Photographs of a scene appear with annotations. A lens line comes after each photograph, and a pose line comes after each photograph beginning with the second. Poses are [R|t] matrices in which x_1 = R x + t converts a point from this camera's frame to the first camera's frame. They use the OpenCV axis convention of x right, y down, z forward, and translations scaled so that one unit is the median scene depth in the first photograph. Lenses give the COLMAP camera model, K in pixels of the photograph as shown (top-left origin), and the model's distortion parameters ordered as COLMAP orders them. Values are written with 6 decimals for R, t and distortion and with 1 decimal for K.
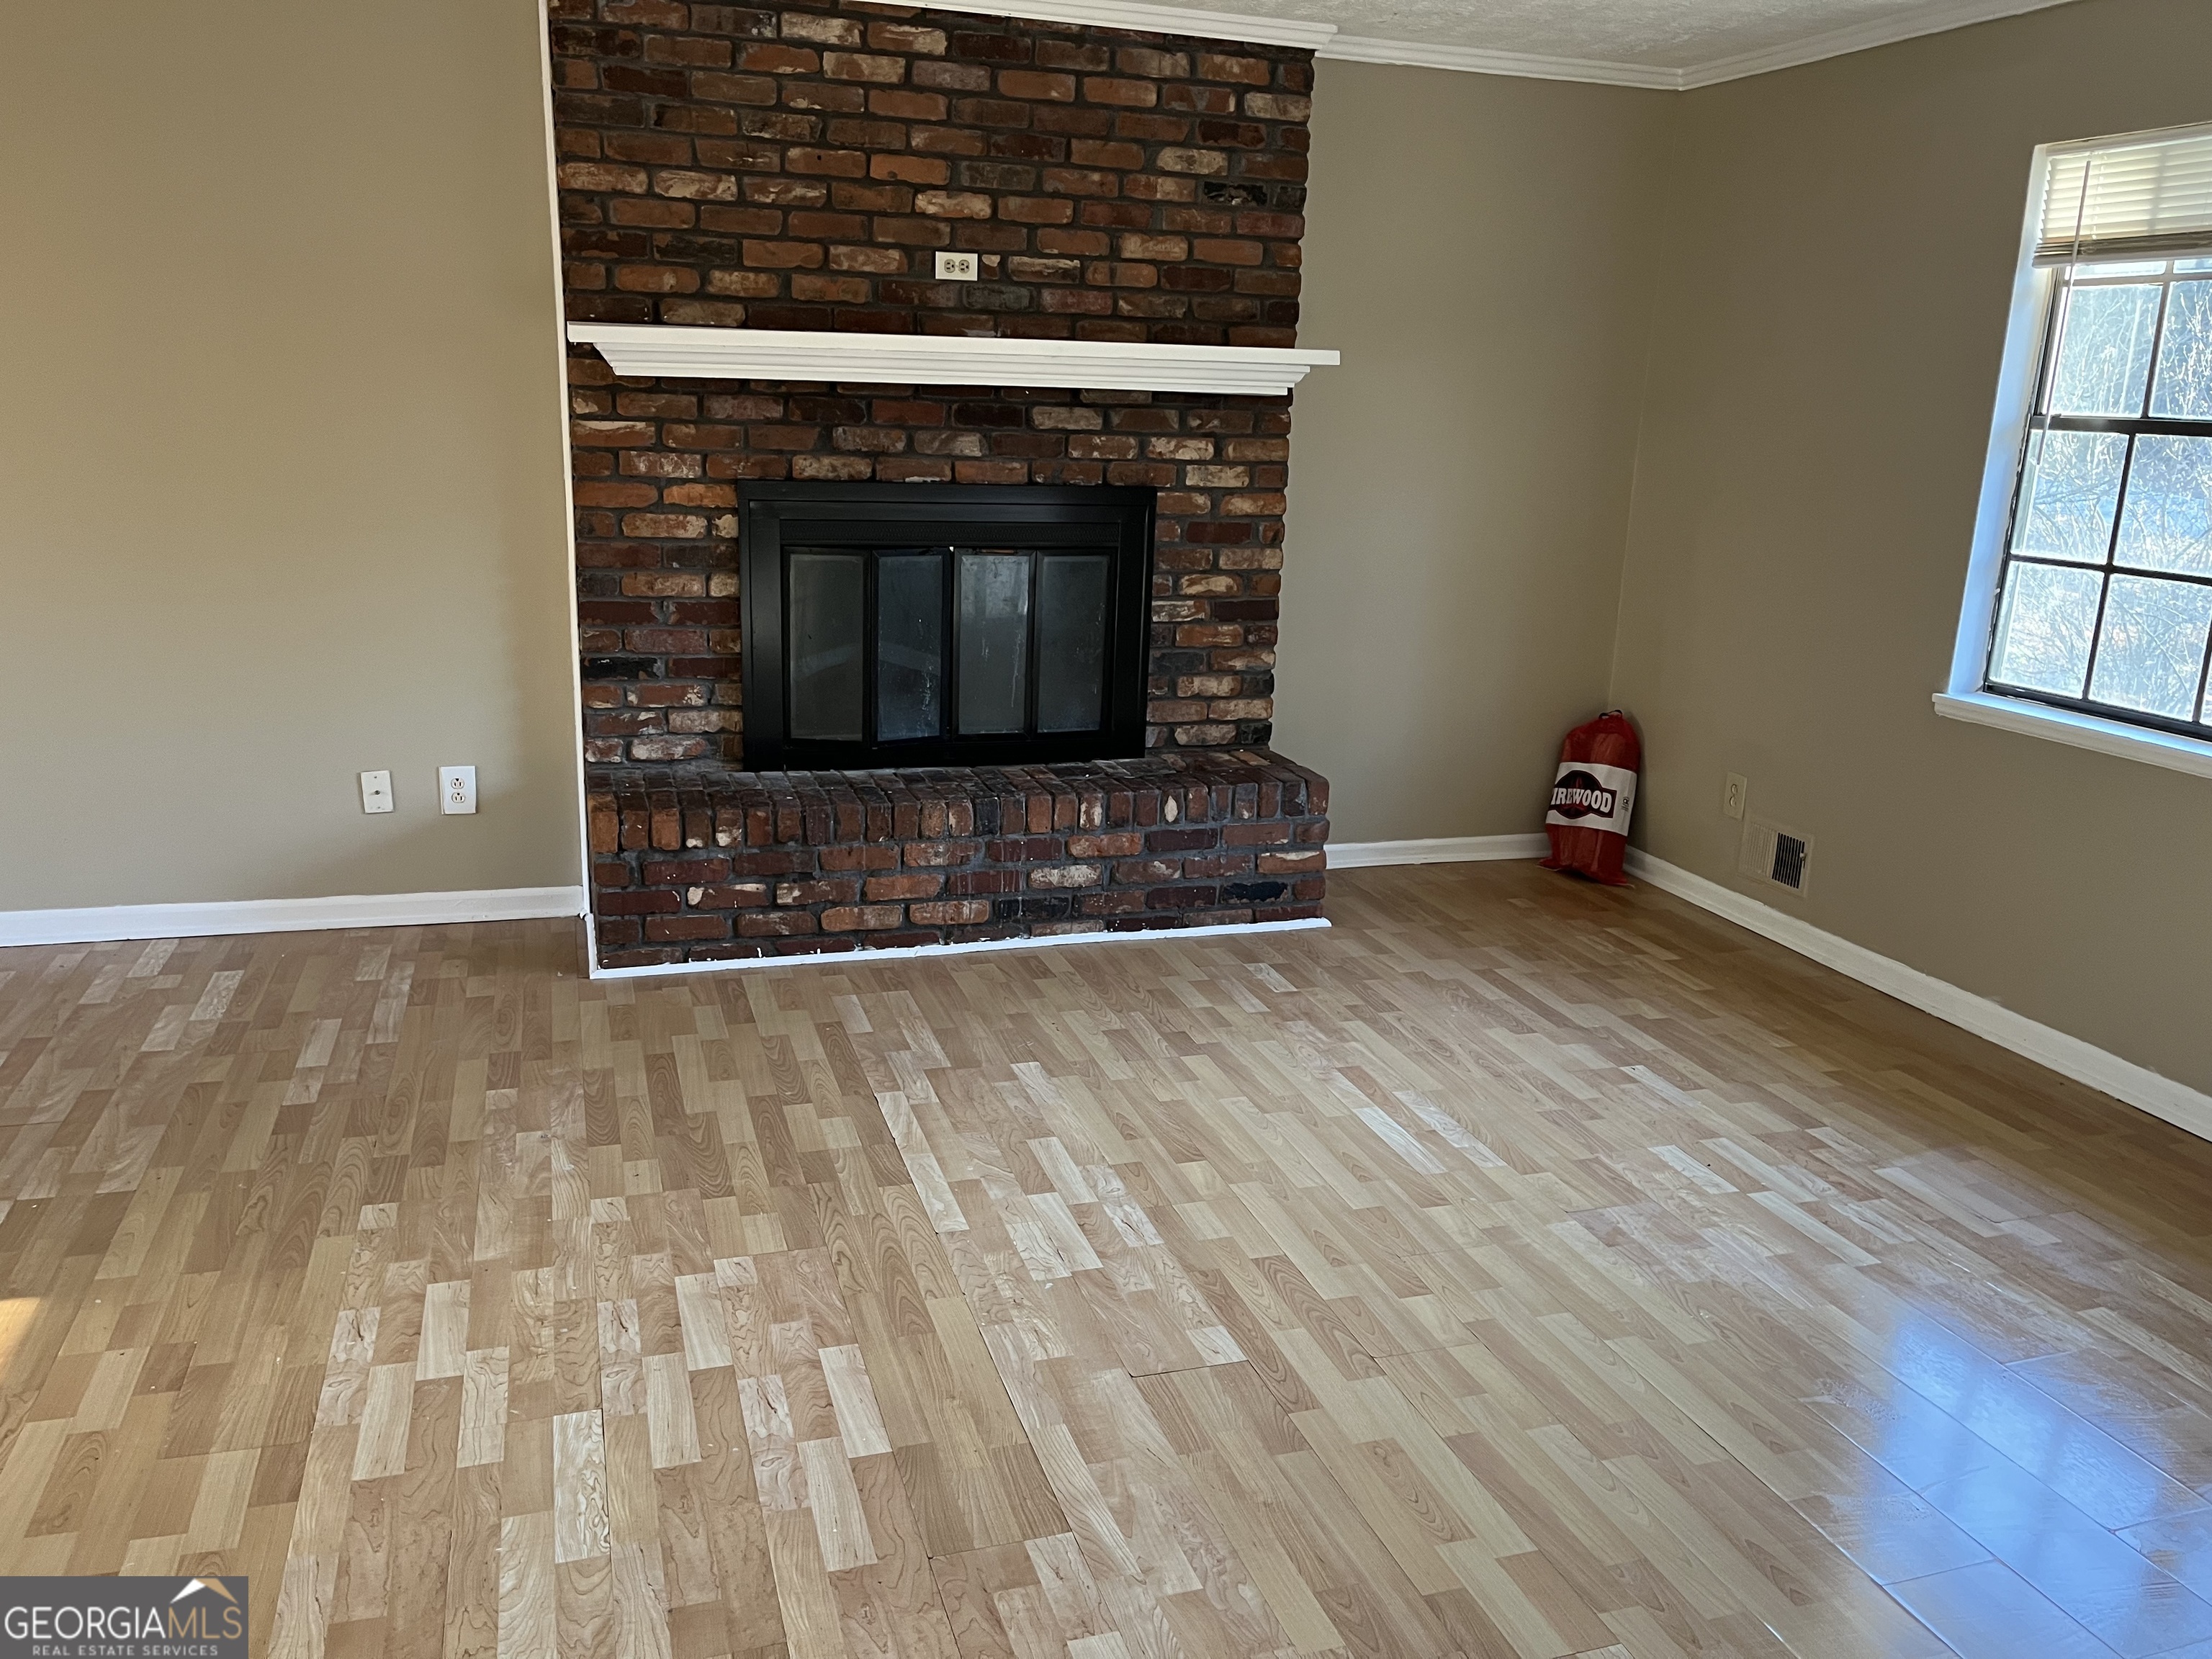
lens RADIAL K [[1660.4, 0, 1097.9], [0, 1660.4, 827.6], [0, 0, 1]] dist [0.067879, -0.094432]
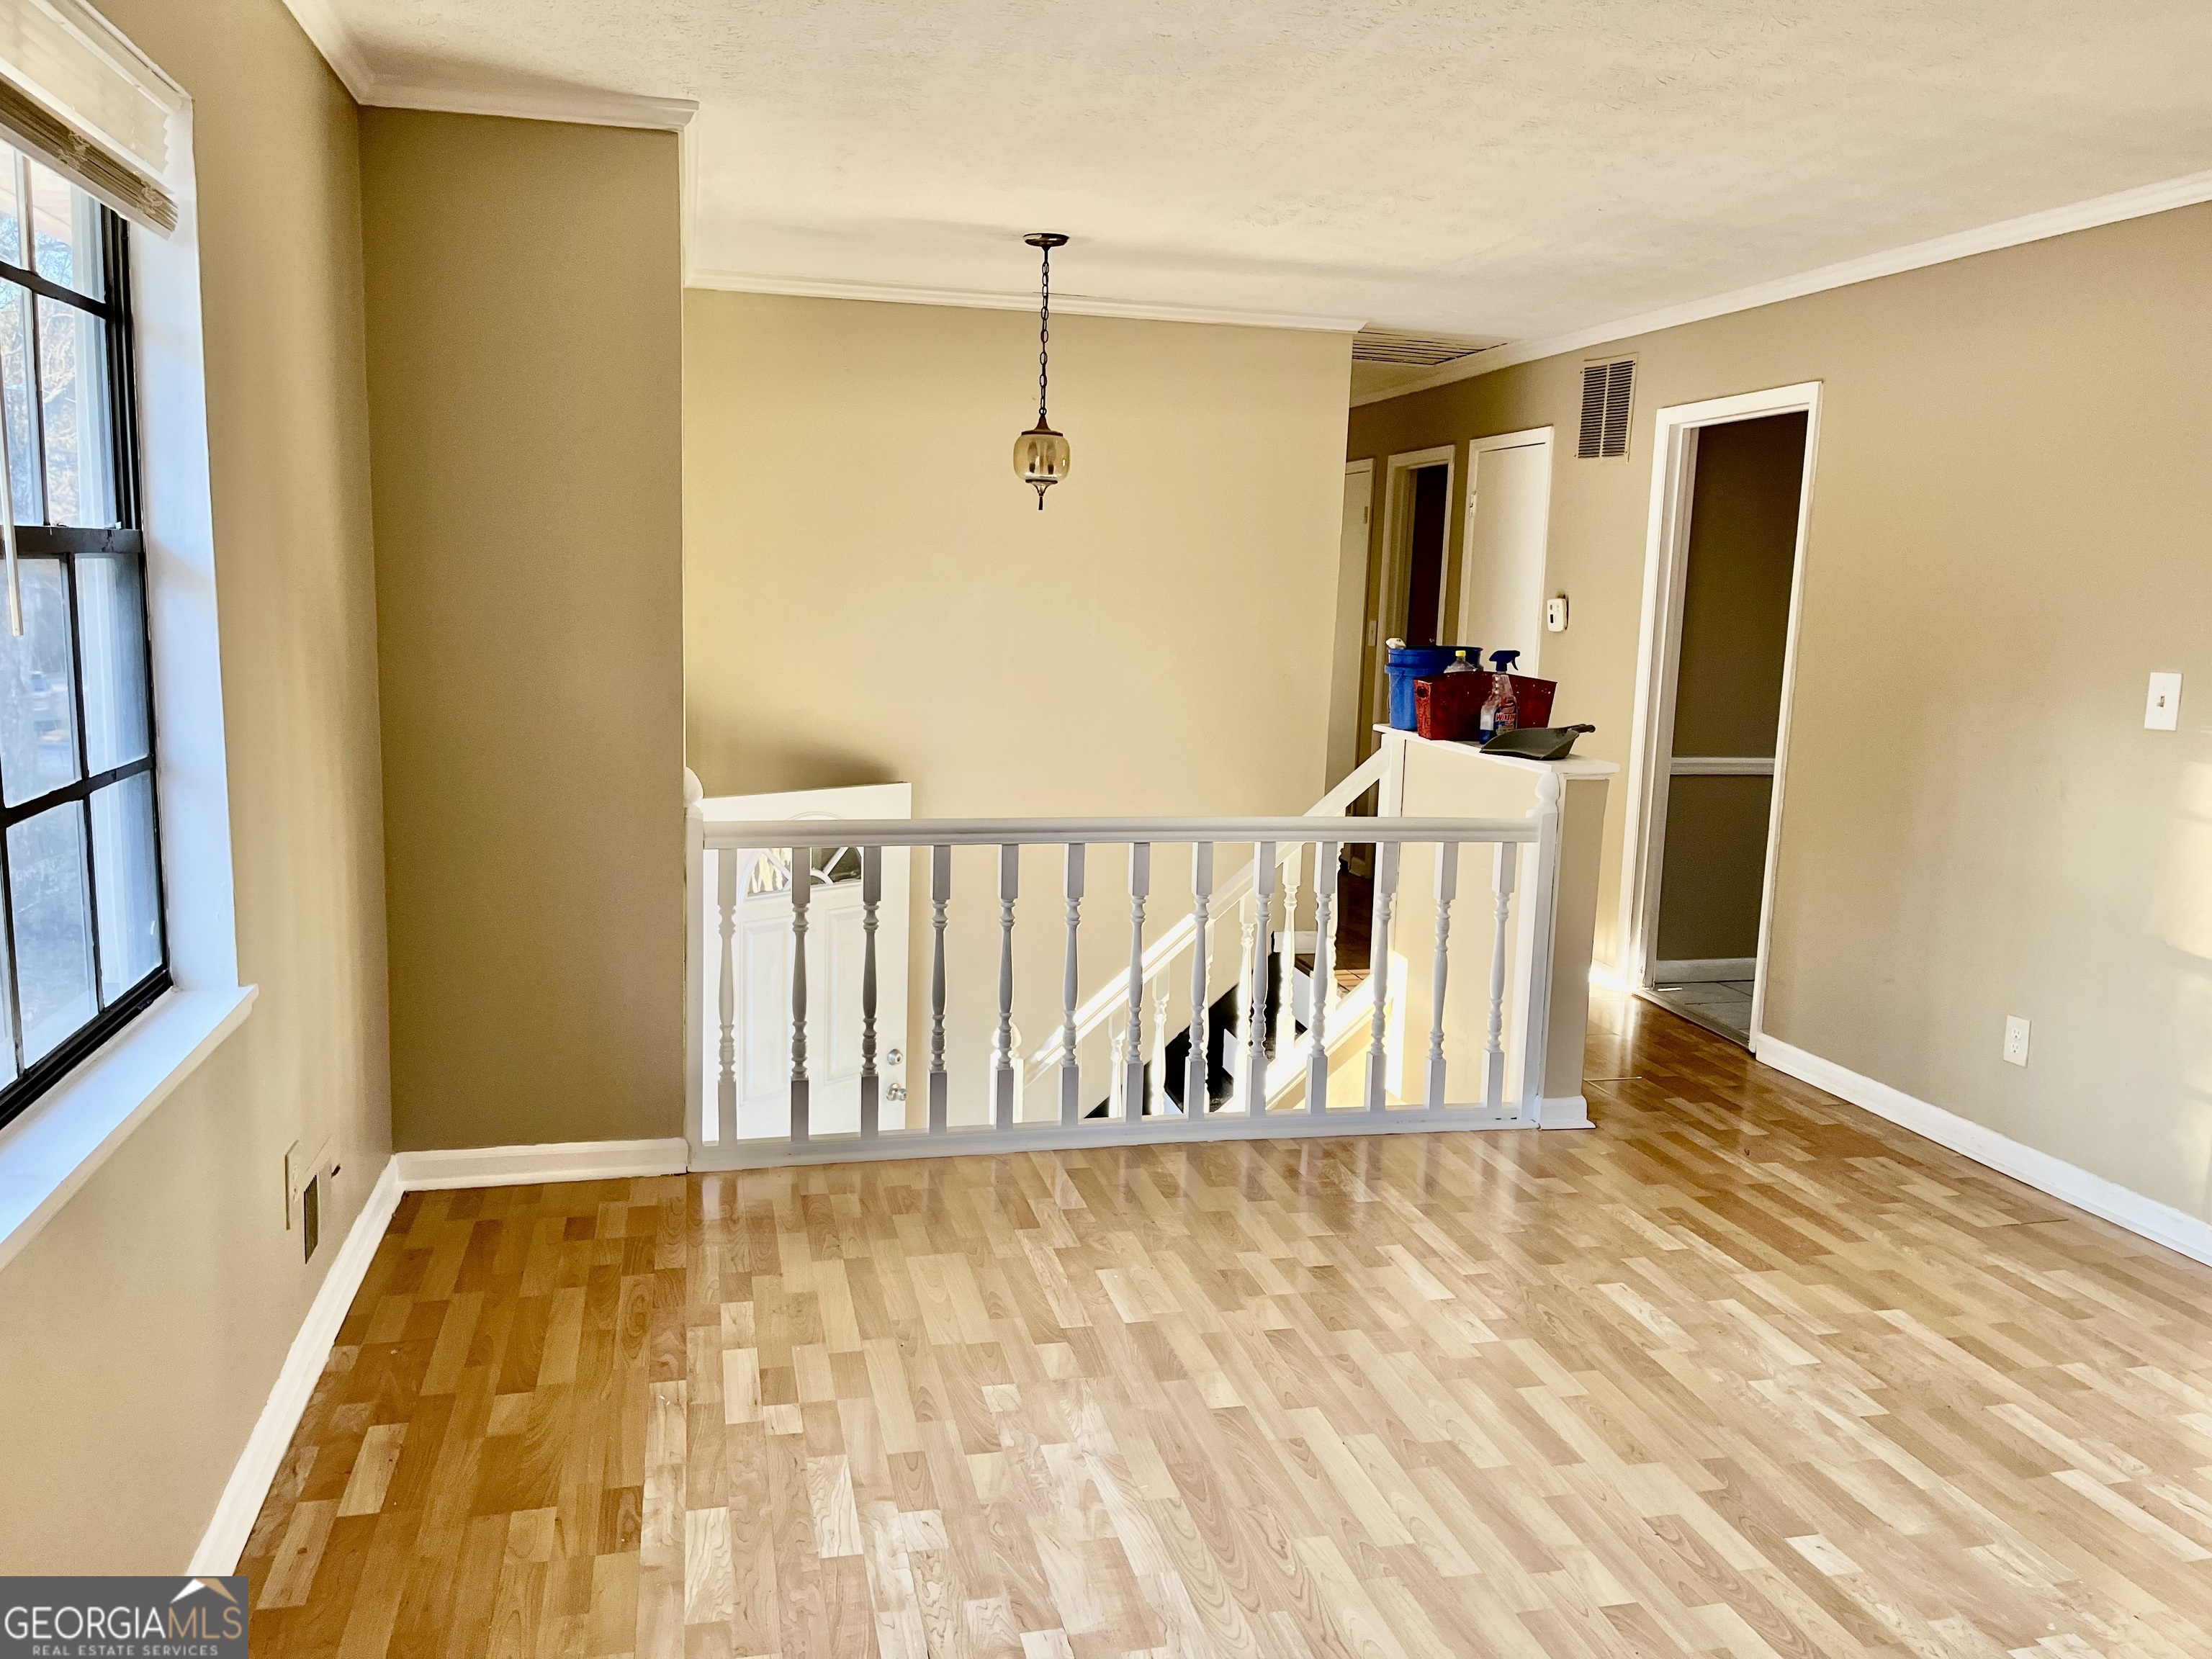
lens RADIAL K [[1660.4, 0, 1113.0], [0, 1660.4, 840.2], [0, 0, 1]] dist [0.067879, -0.094432]
pose [[-0.995808, -0.072417, 0.055870, 0.357264], [-0.044432, 0.916933, 0.396559, -0.344329], [-0.079947, 0.392414, -0.916308, 1.378705]]
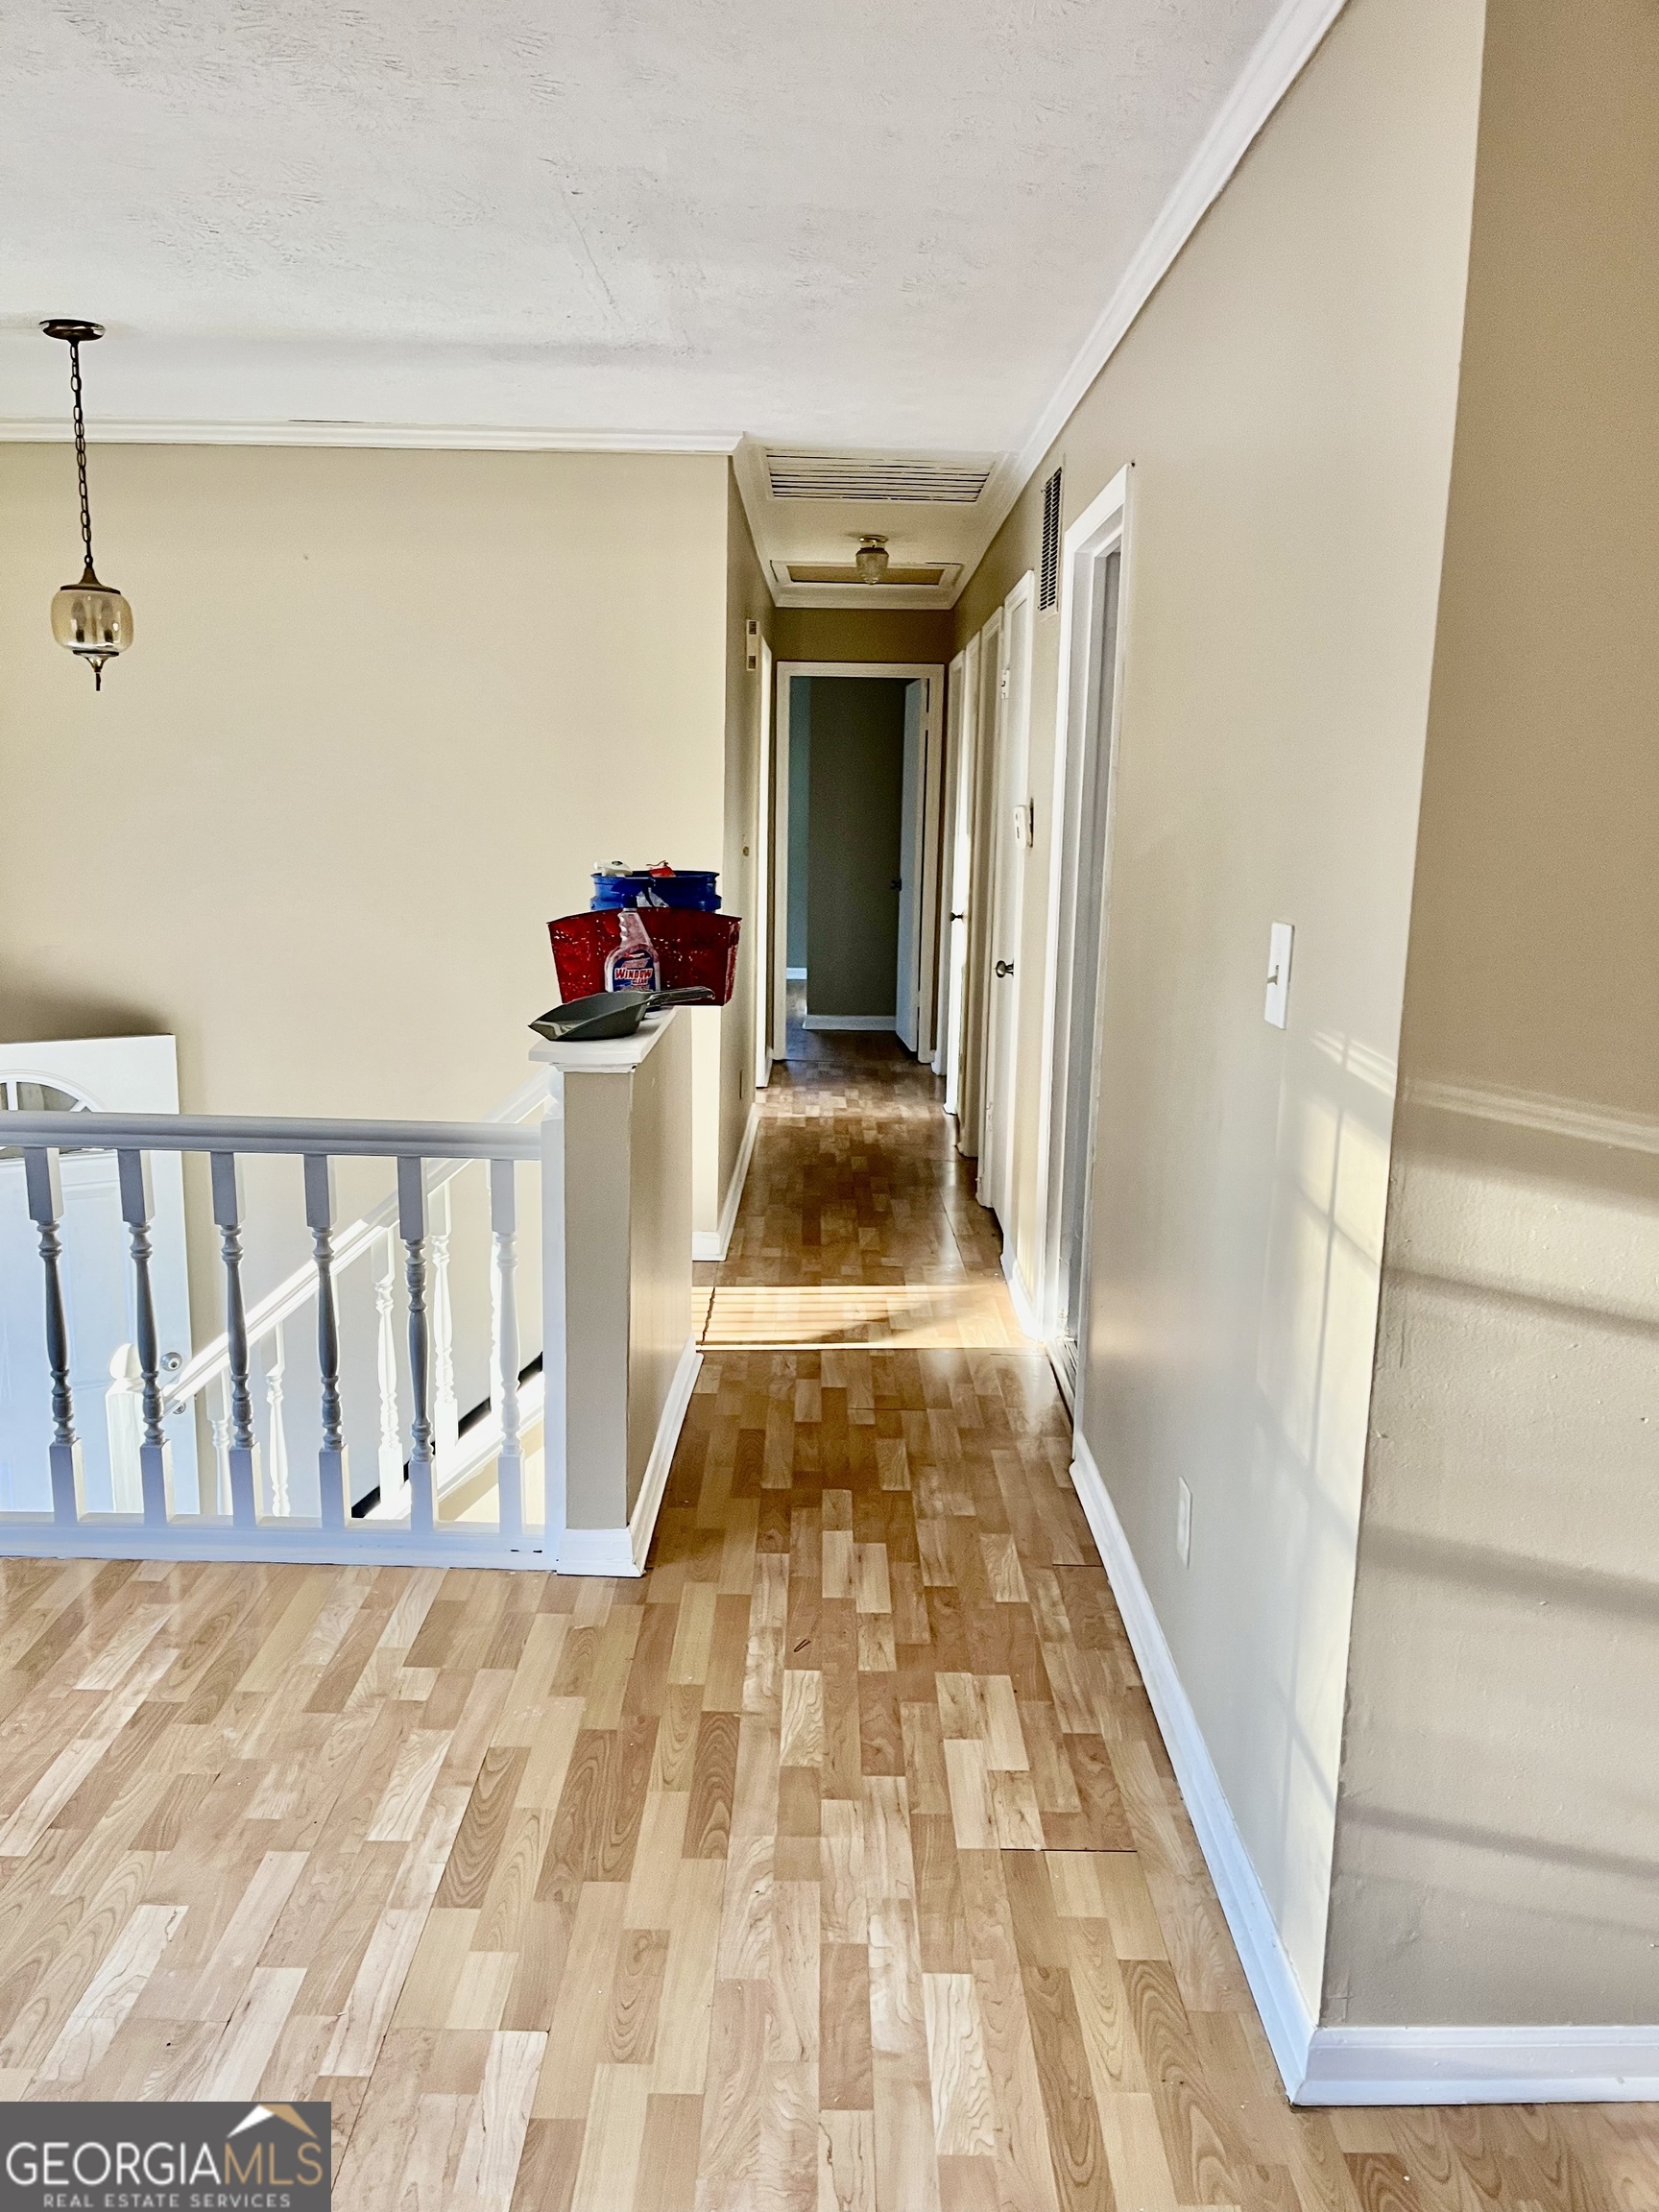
lens RADIAL K [[1660.4, 0, 823.8], [0, 1660.4, 1127.7], [0, 0, 1]] dist [0.067879, -0.094432]
pose [[-0.948636, -0.110500, 0.296445, -0.316296], [0.031154, 0.899839, 0.435109, -0.237540], [-0.314832, 0.421996, -0.850177, 0.851386]]
